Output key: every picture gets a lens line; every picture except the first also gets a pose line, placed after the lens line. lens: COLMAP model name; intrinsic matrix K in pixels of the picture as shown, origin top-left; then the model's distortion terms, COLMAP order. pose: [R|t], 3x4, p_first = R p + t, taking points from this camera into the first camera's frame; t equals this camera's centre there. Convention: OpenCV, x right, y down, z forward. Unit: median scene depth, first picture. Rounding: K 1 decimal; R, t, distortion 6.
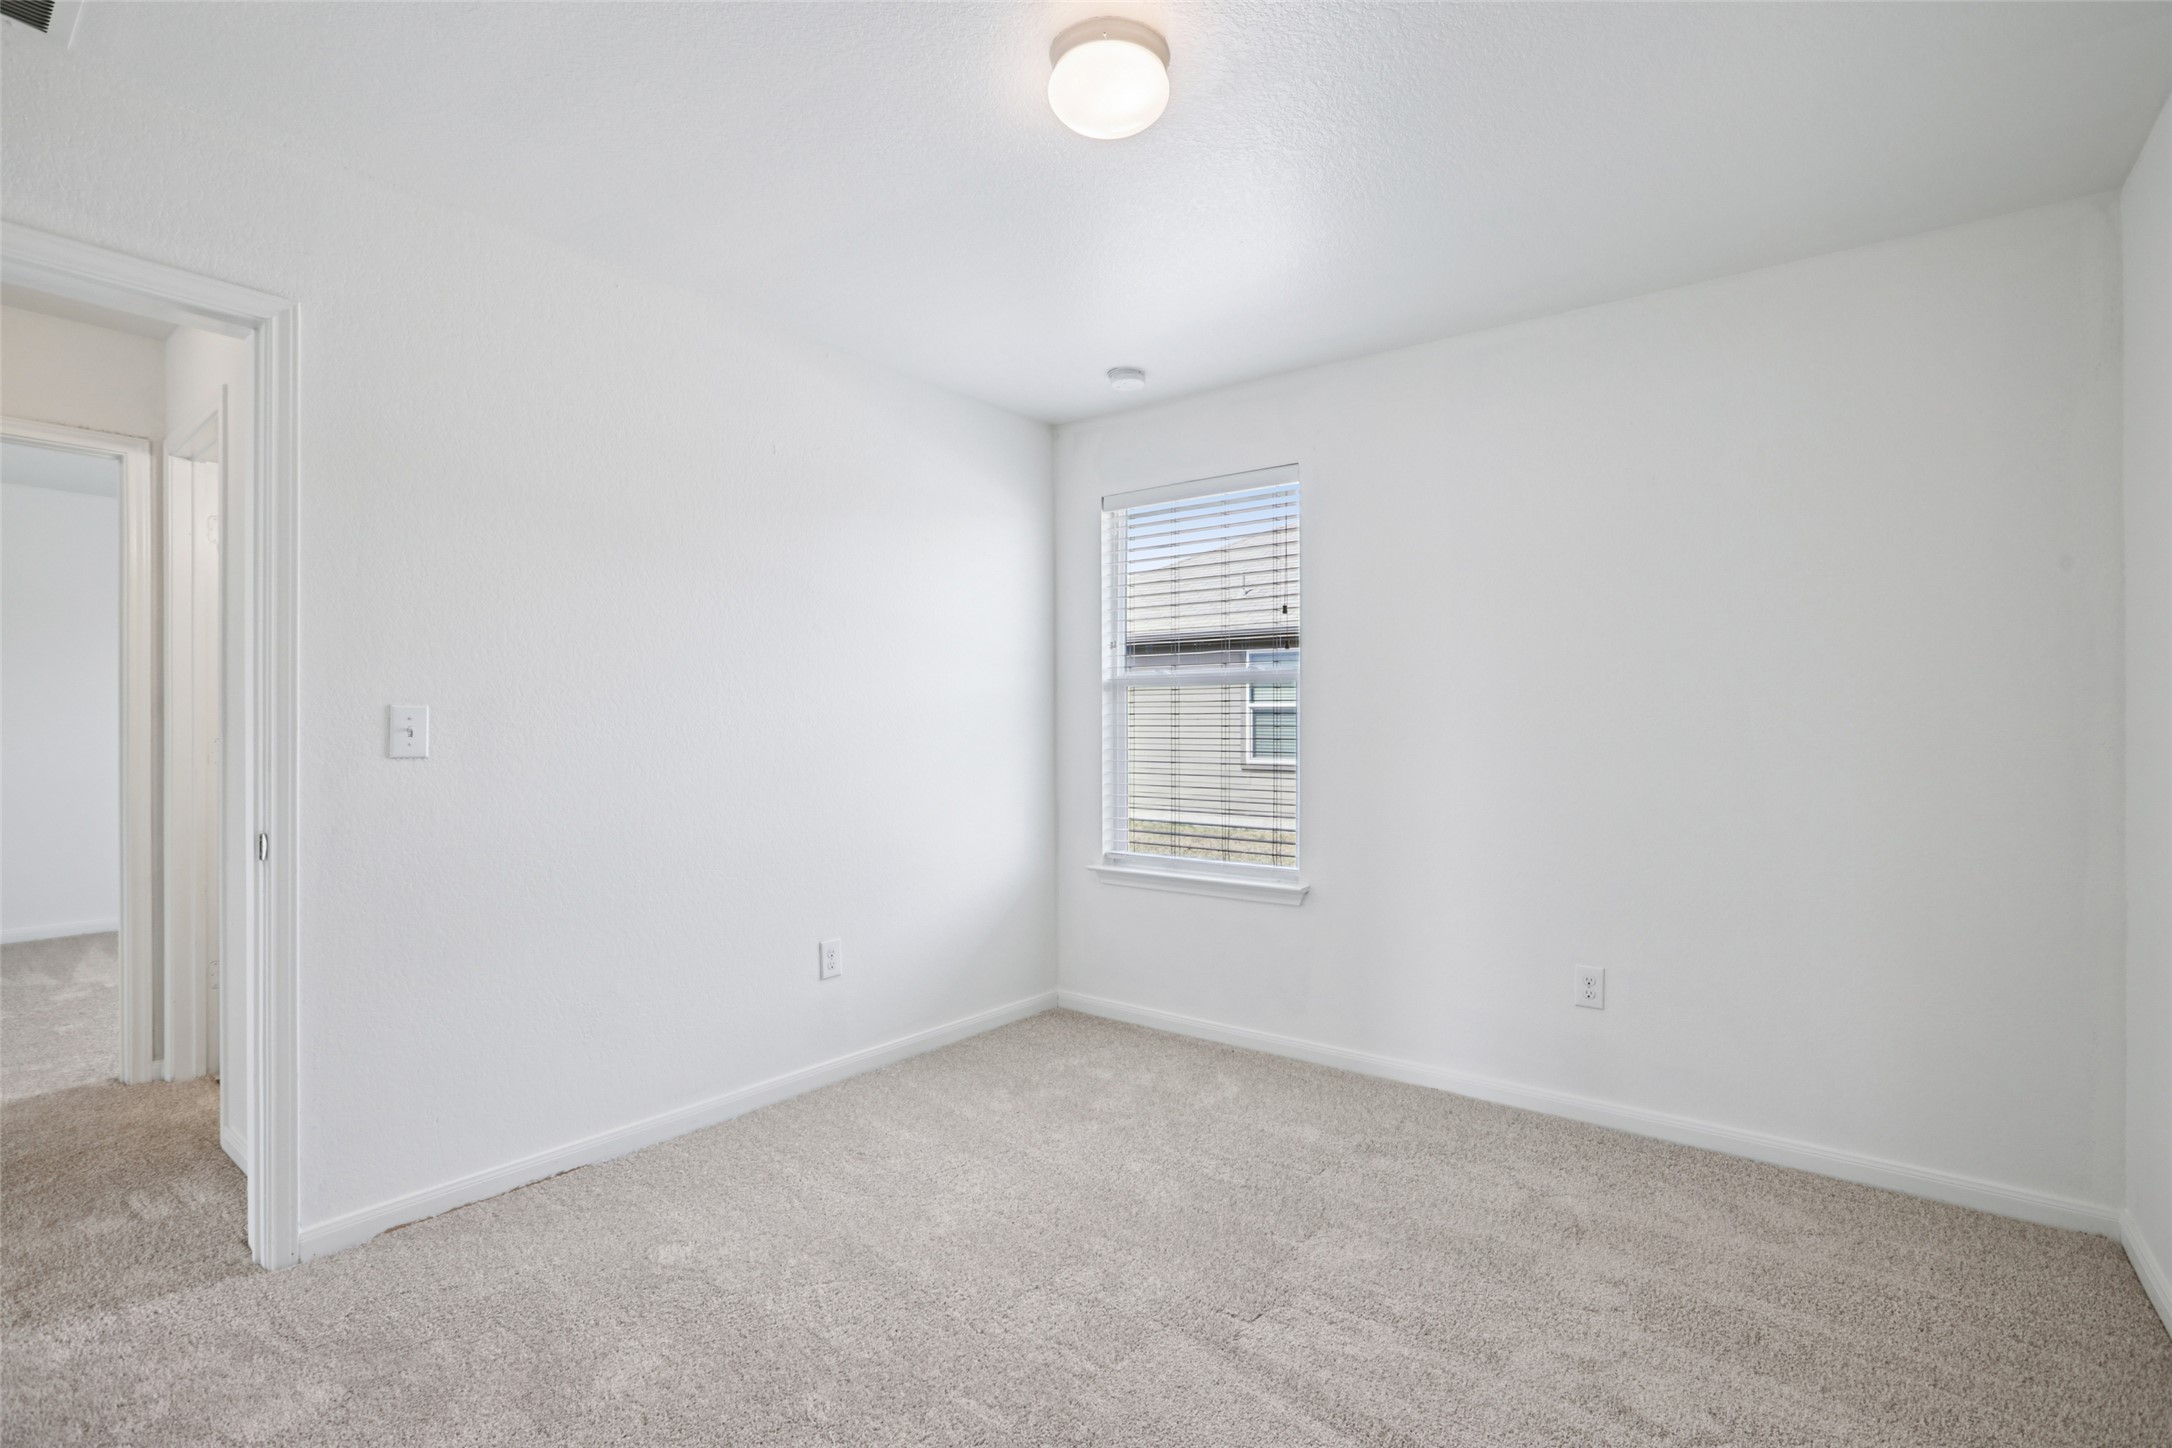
lens RADIAL K [[992.3, 0, 1090.4], [0, 992.3, 734.1], [0, 0, 1]] dist [-0.037852, 0.009551]
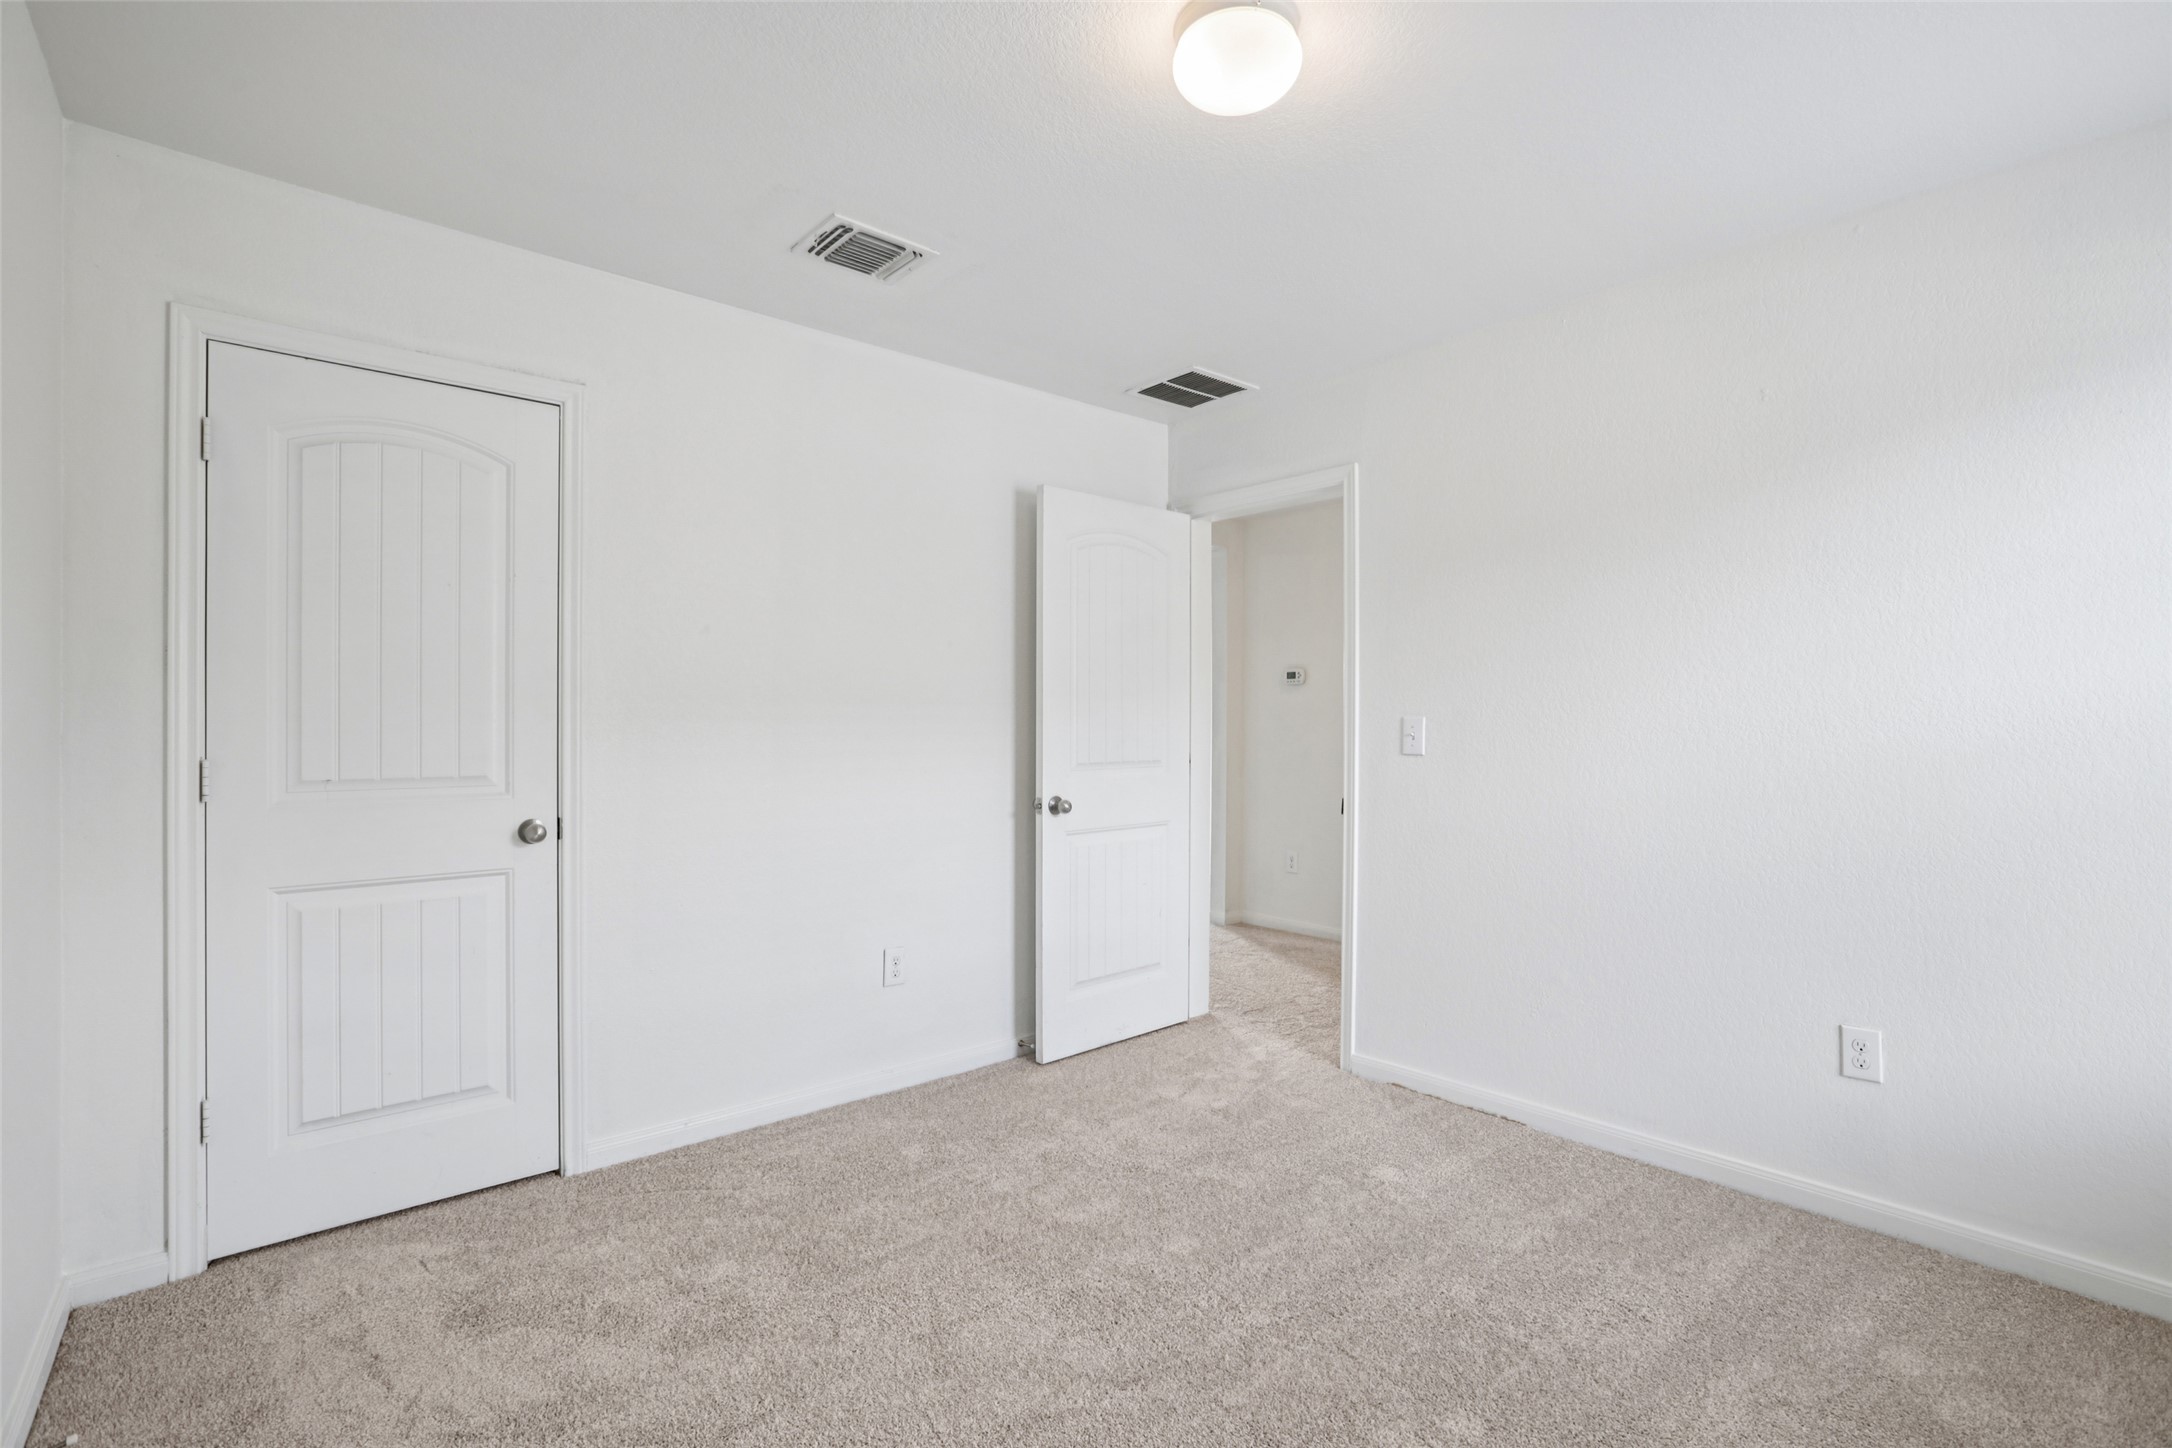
lens RADIAL K [[992.3, 0, 1093.7], [0, 992.3, 722.0], [0, 0, 1]] dist [-0.037852, 0.009551]
pose [[-0.200911, -0.004958, -0.979597, 0.784584], [-0.005672, 0.999976, -0.003898, -0.015016], [0.979593, 0.004774, -0.200934, 0.844562]]
